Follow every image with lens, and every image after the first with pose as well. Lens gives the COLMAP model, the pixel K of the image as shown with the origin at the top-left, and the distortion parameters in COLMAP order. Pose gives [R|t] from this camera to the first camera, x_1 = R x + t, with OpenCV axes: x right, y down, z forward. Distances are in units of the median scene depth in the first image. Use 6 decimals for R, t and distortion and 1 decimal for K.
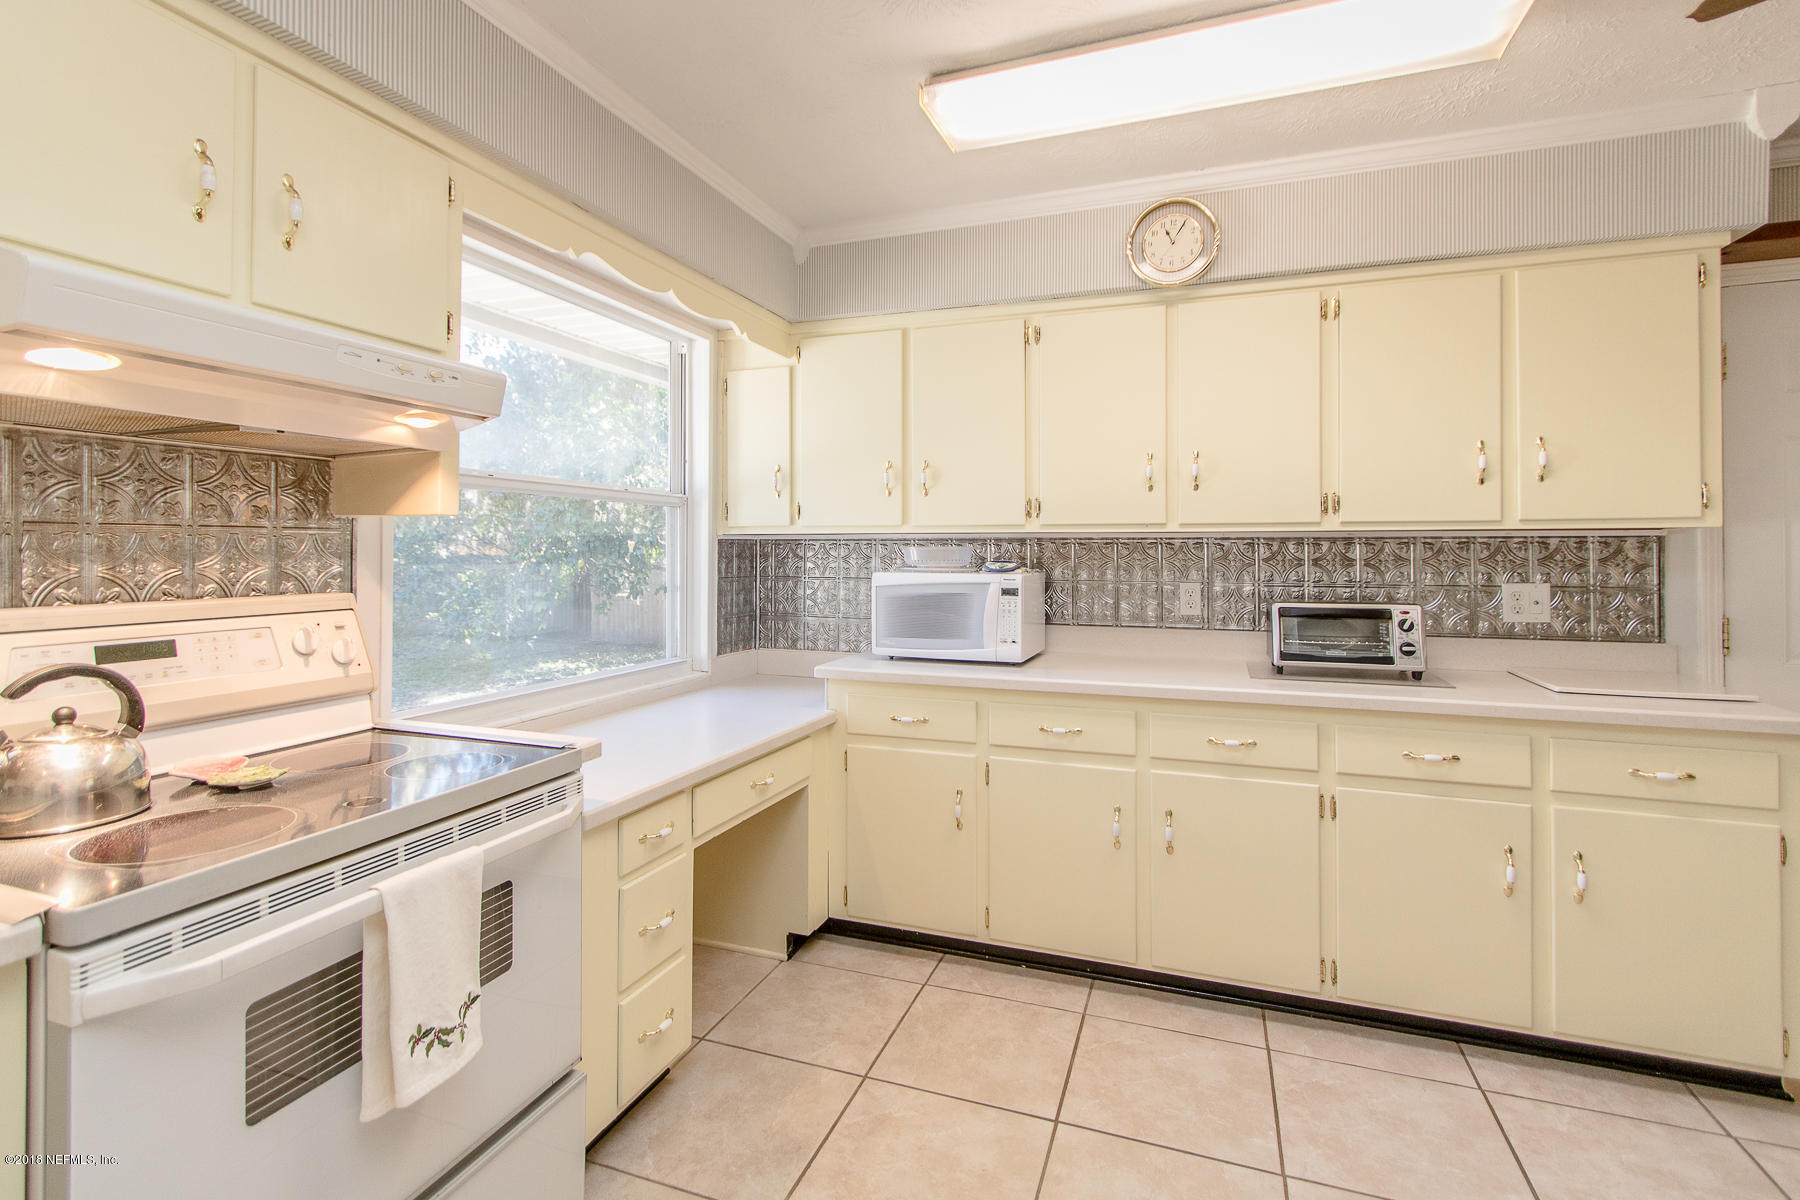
lens RADIAL K [[835.3, 0, 915.3], [0, 835.3, 544.0], [0, 0, 1]] dist [0.001718, 0.001205]
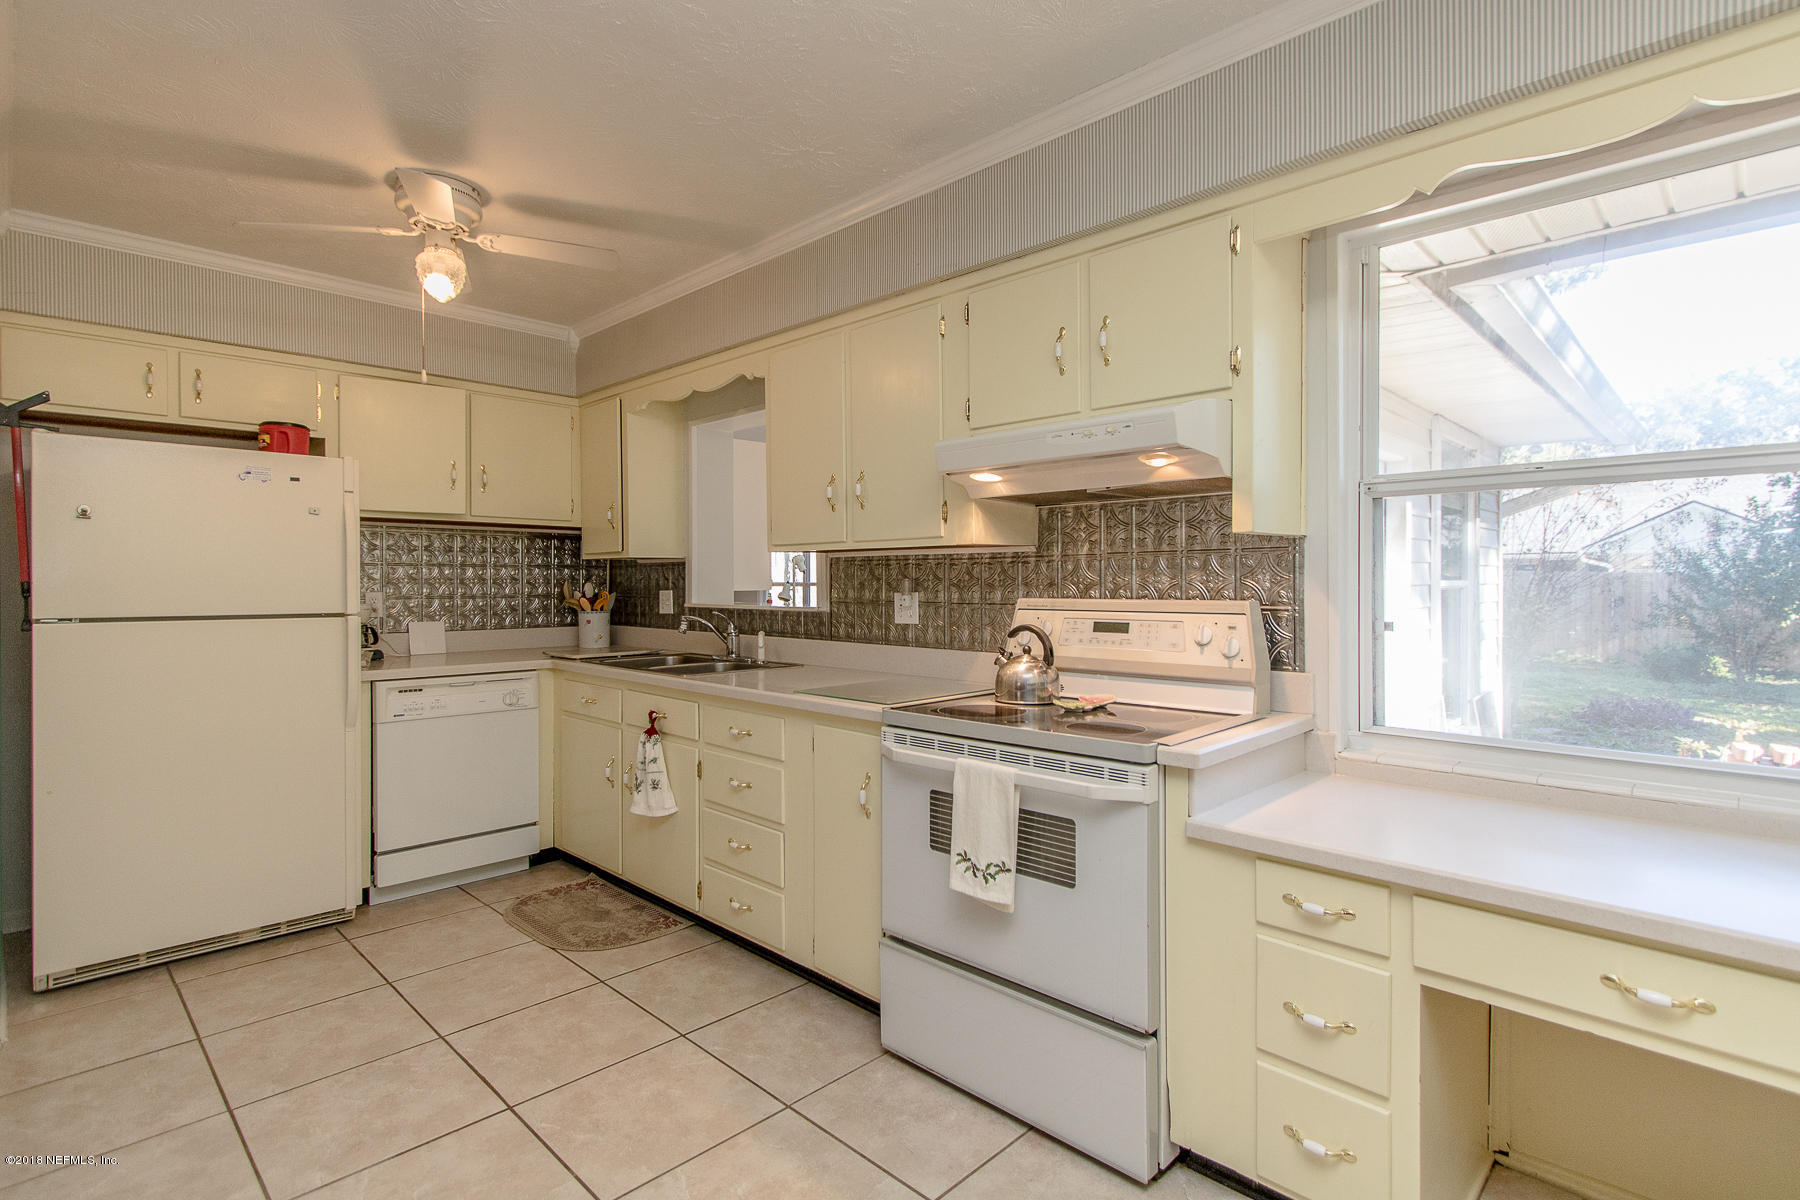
lens RADIAL K [[885.0, 0, 903.4], [0, 885.0, 583.1], [0, 0, 1]] dist [0.020349, 0.000344]
pose [[-0.417301, 0.009120, -0.908722, 0.801191], [0.013859, 0.999897, 0.003670, 0.023223], [0.908663, -0.011062, -0.417385, 1.230675]]
